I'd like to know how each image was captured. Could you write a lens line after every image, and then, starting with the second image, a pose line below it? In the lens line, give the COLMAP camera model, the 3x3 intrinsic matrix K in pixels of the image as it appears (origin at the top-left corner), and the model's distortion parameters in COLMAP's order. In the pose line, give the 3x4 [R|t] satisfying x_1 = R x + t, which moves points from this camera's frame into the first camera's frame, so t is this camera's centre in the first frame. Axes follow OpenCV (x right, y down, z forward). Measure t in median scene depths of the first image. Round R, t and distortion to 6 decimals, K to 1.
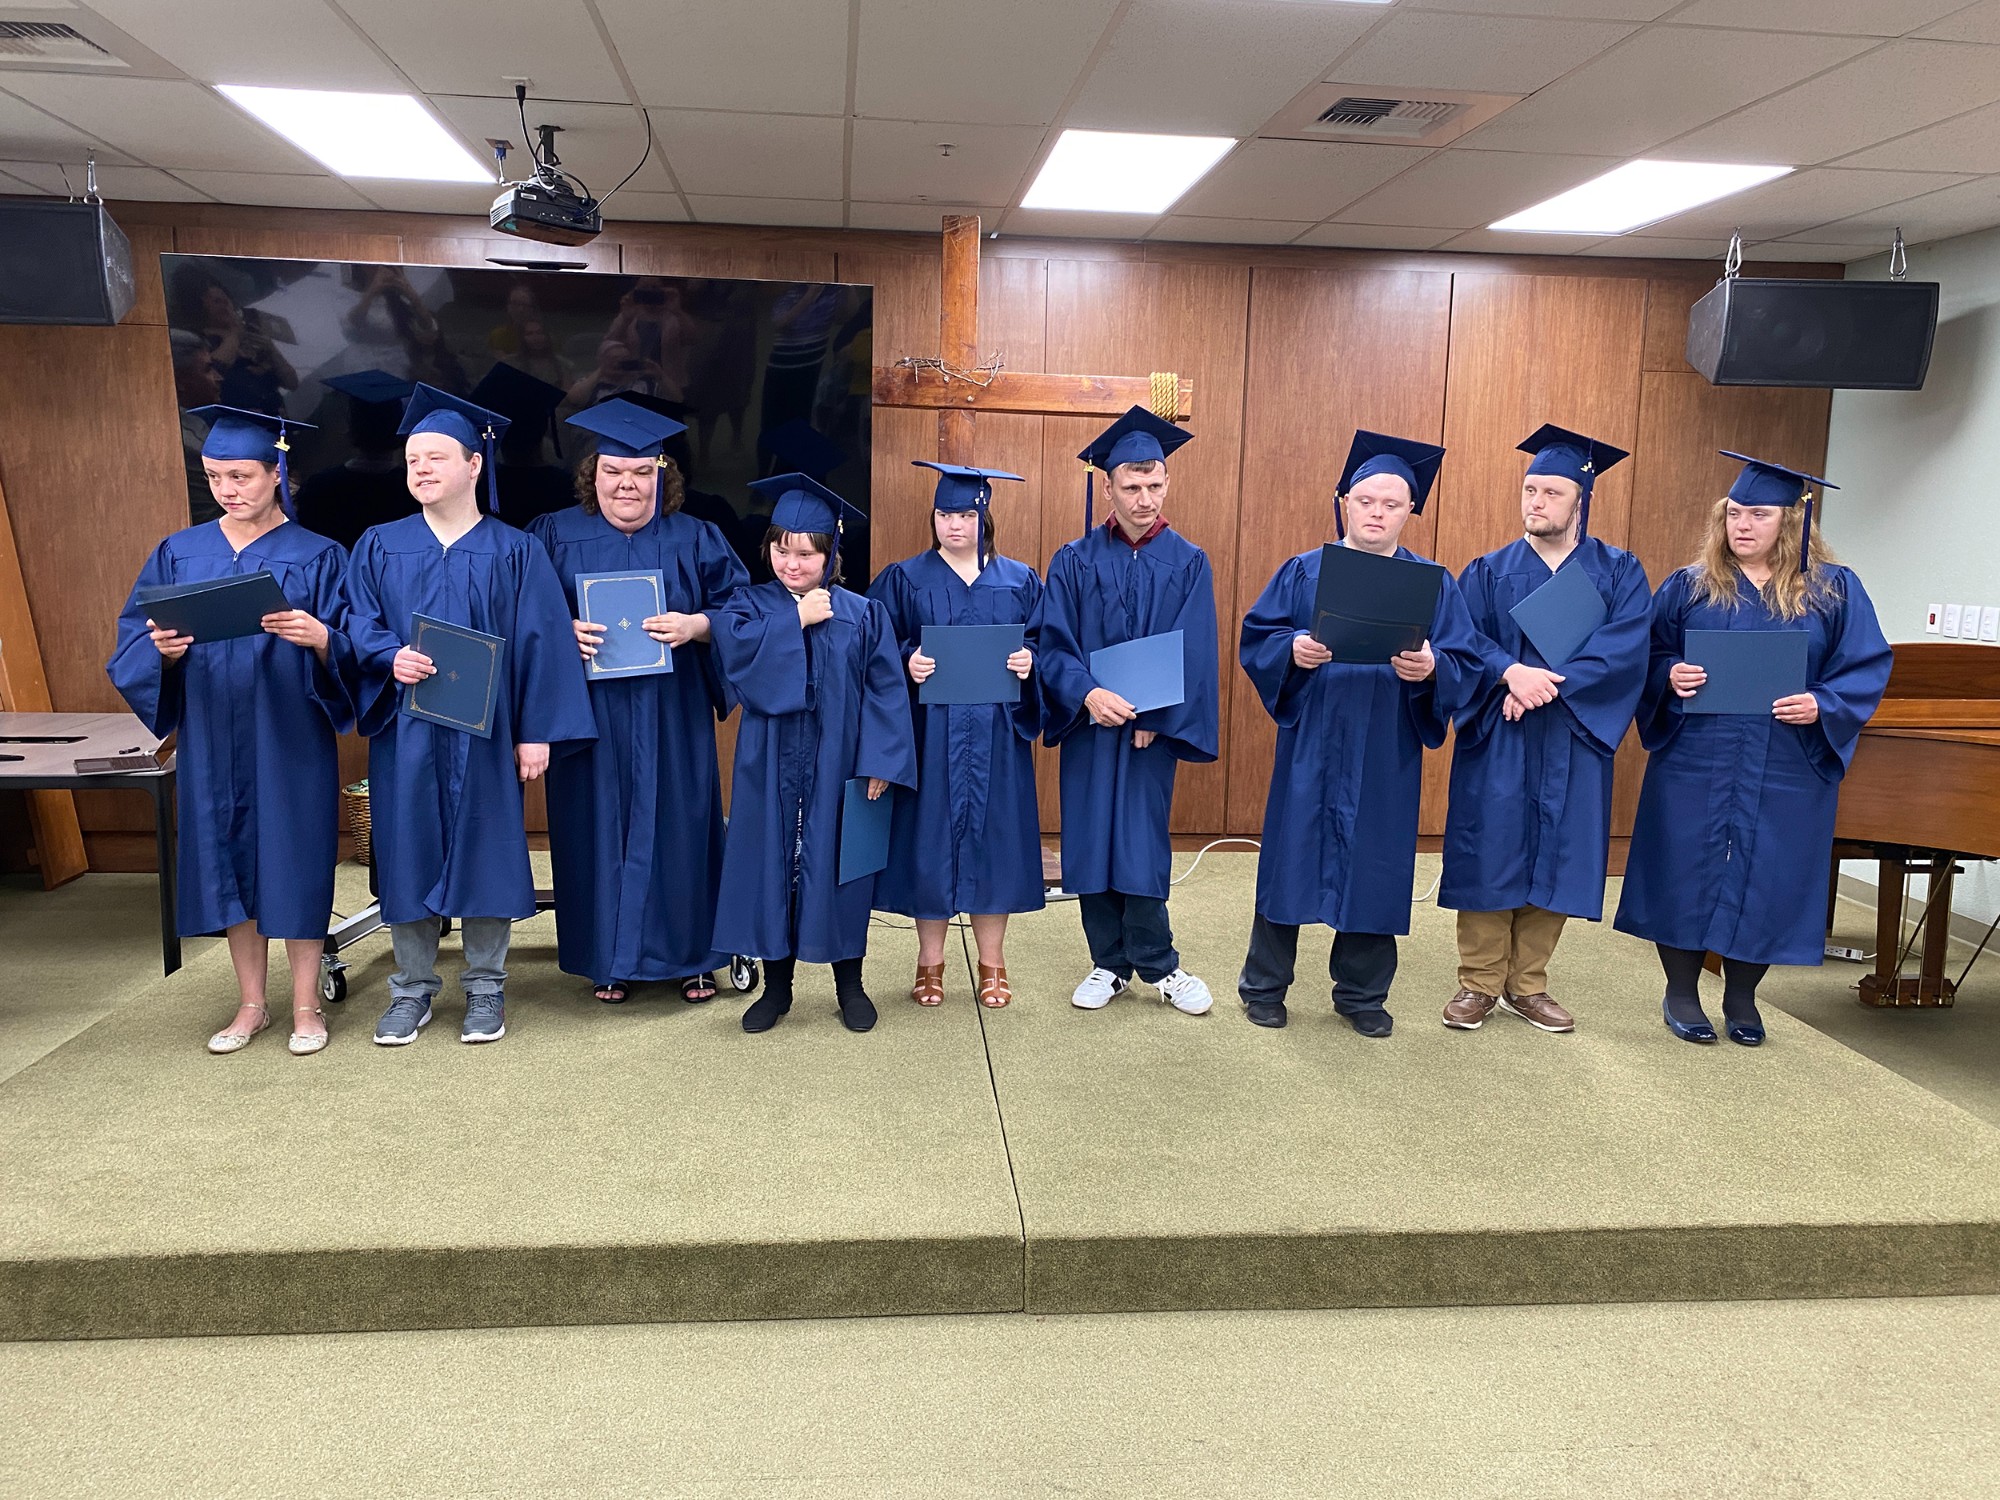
lens RADIAL K [[1532.6, 0, 1000.1], [0, 1532.6, 750.0], [0, 0, 1]] dist [0.017344, -0.030348]
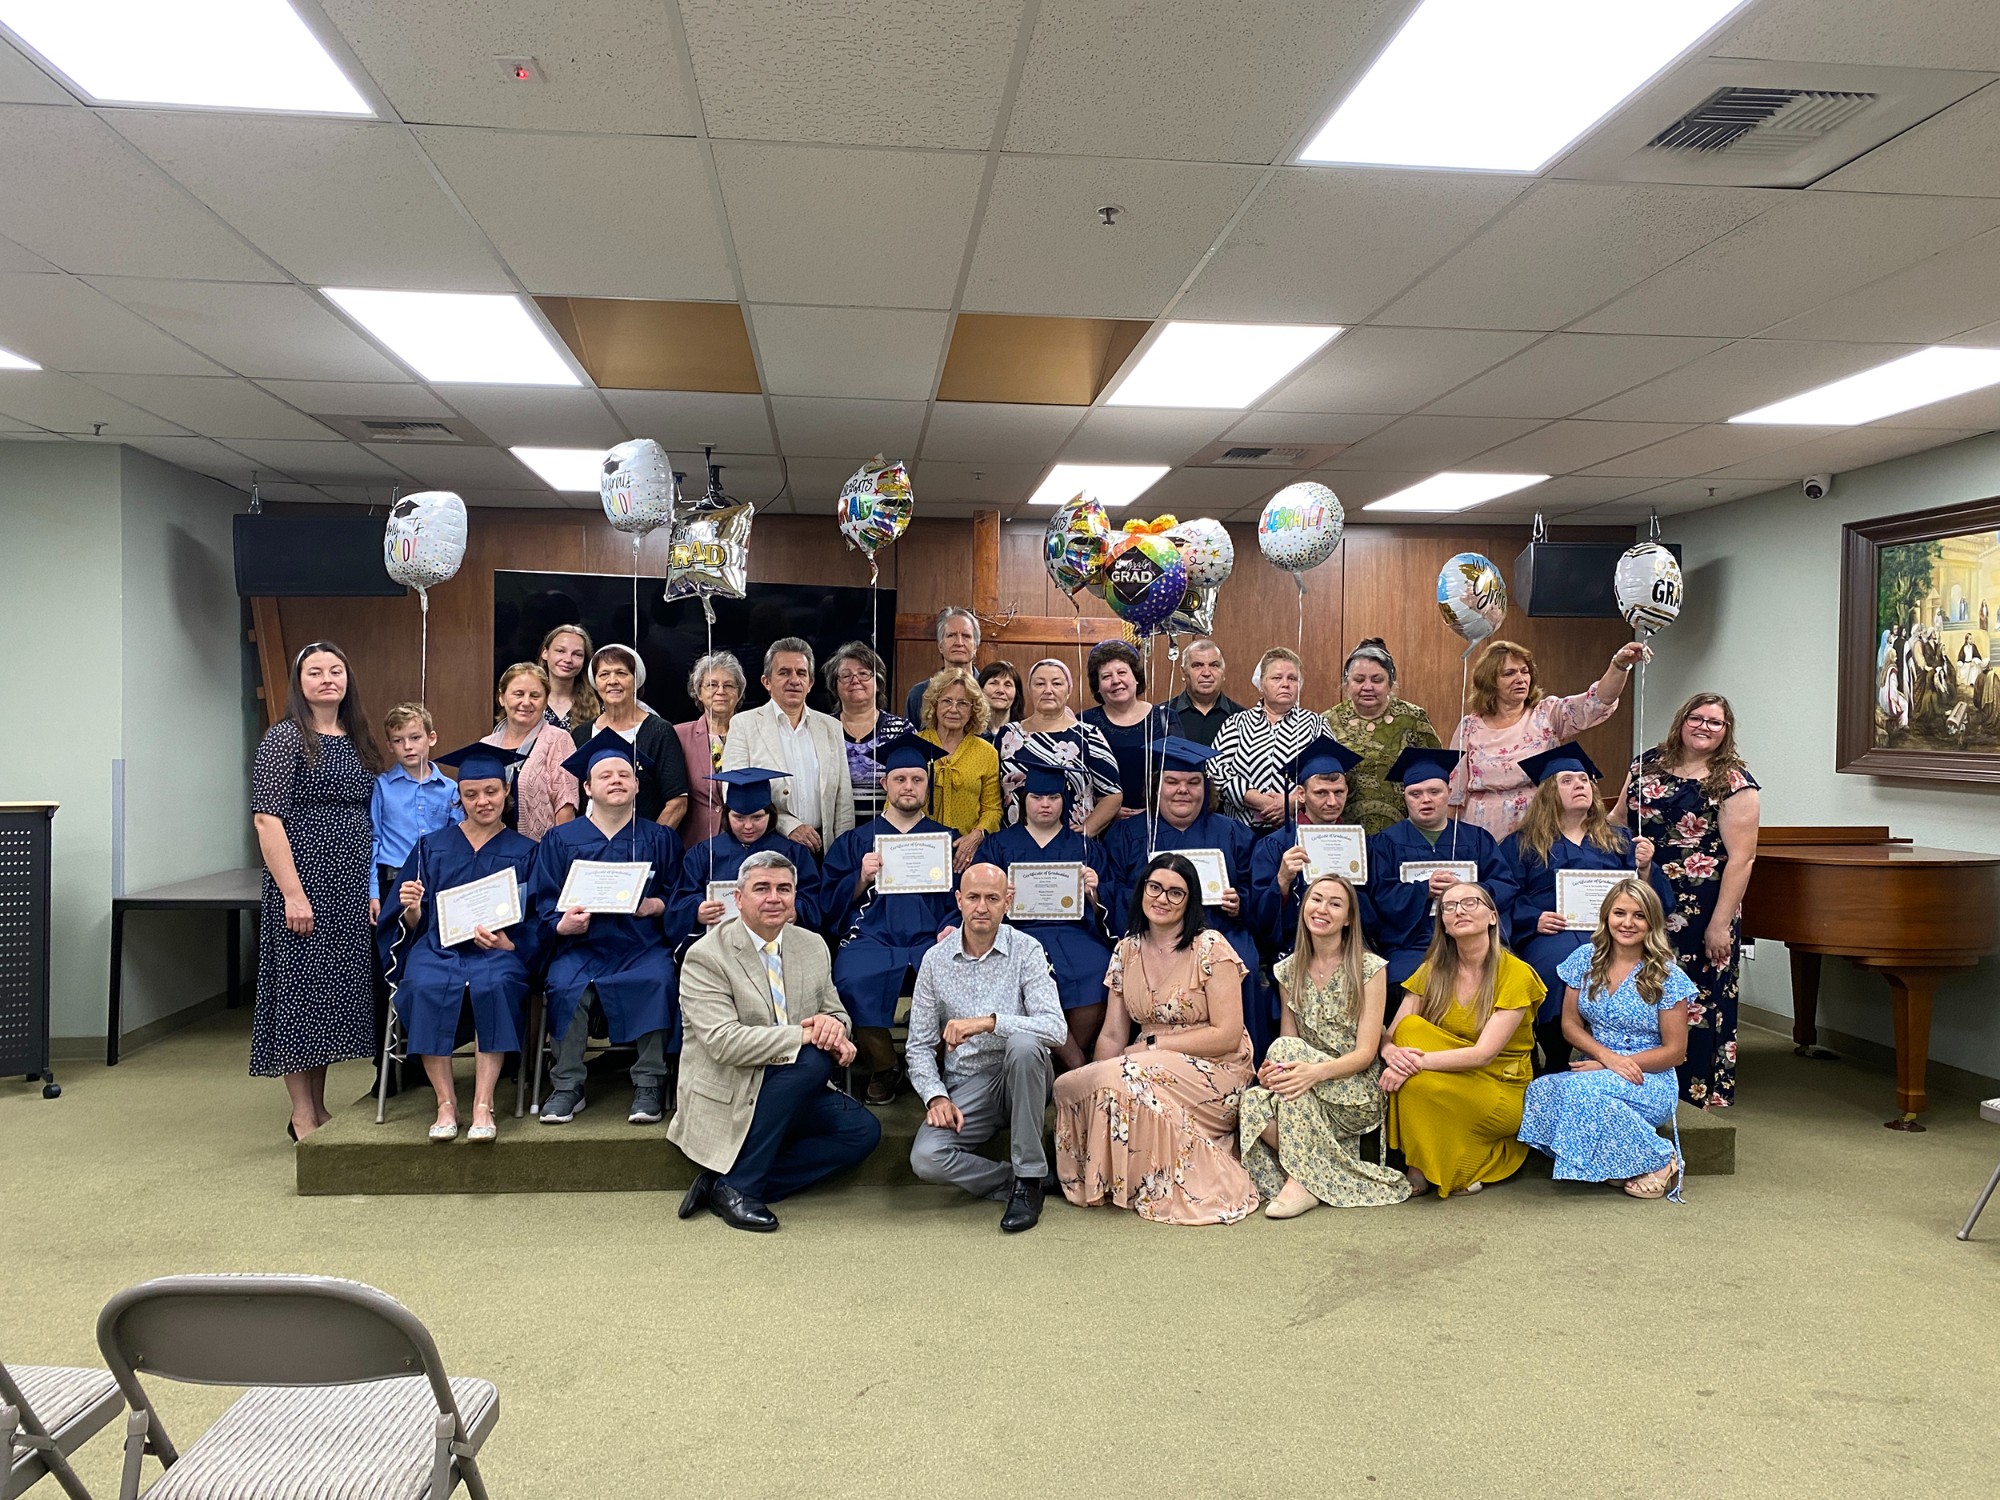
lens RADIAL K [[1532.6, 0, 992.2], [0, 1532.6, 756.4], [0, 0, 1]] dist [0.017344, -0.030348]
pose [[0.999848, -0.014537, -0.009627, -0.008472], [0.013108, 0.990791, -0.134762, 0.063648], [0.011497, 0.134616, 0.990831, -0.339725]]
